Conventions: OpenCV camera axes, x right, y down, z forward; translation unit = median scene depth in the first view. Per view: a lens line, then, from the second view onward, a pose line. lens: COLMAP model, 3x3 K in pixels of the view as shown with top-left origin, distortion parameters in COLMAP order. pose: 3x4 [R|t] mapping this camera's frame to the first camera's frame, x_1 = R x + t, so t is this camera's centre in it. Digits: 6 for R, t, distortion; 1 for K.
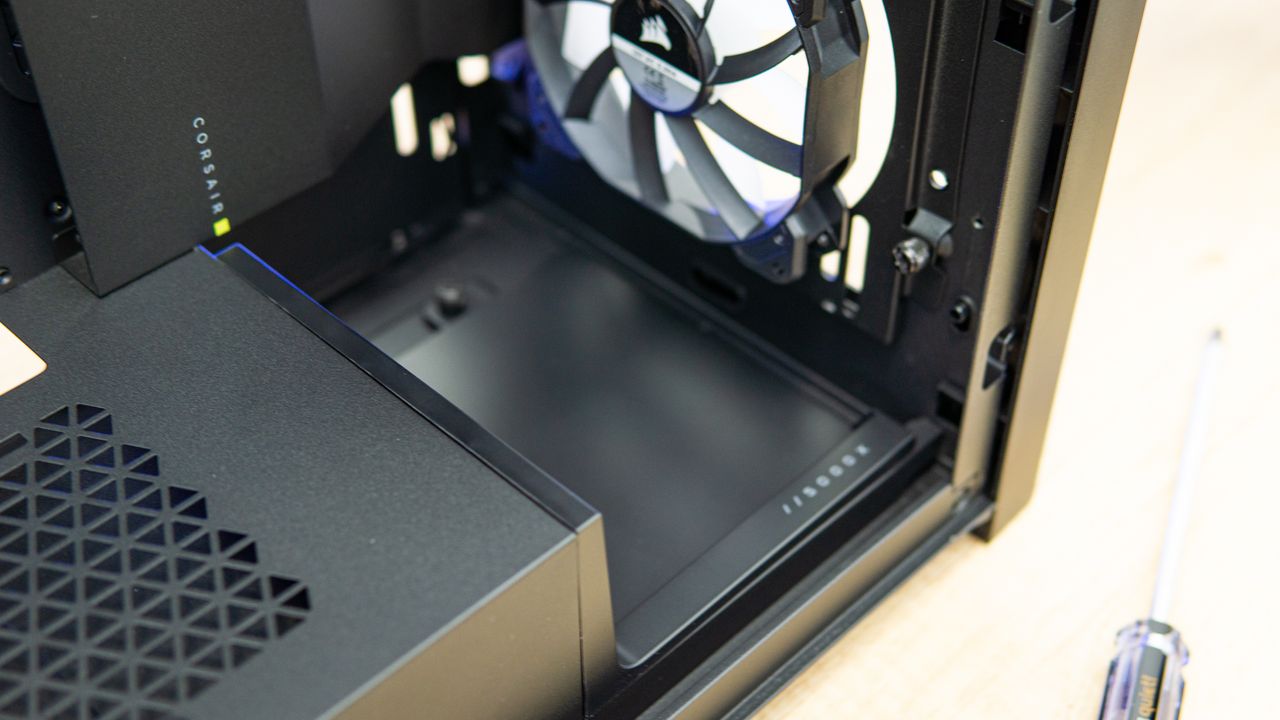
lens RADIAL K [[1751.4, 0, 640.0], [0, 1751.4, 360.0], [0, 0, 1]] dist [0.014460, 0.010390]
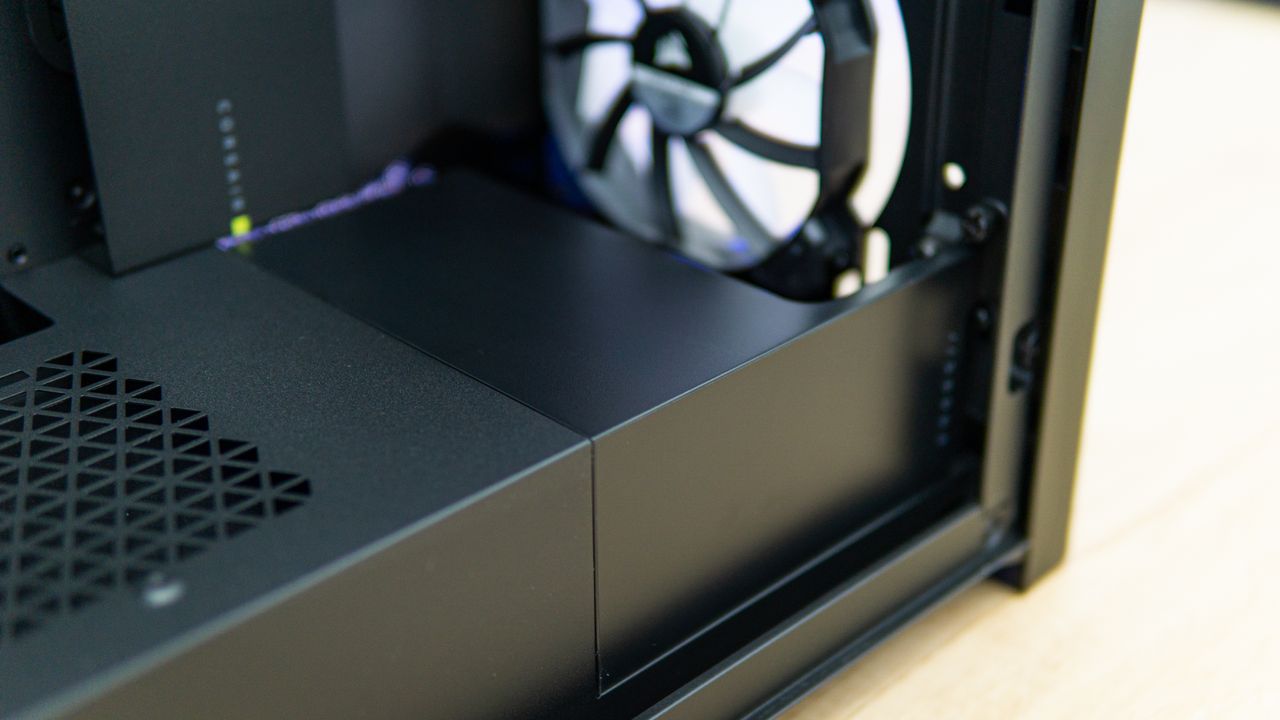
lens RADIAL K [[1751.4, 0, 640.0], [0, 1751.4, 360.0], [0, 0, 1]] dist [0.014460, 0.010390]
pose [[0.999954, 0.001063, -0.009517, -0.000277], [-0.003397, 0.968564, -0.248741, 0.256753], [0.008953, 0.248762, 0.968523, 0.051415]]
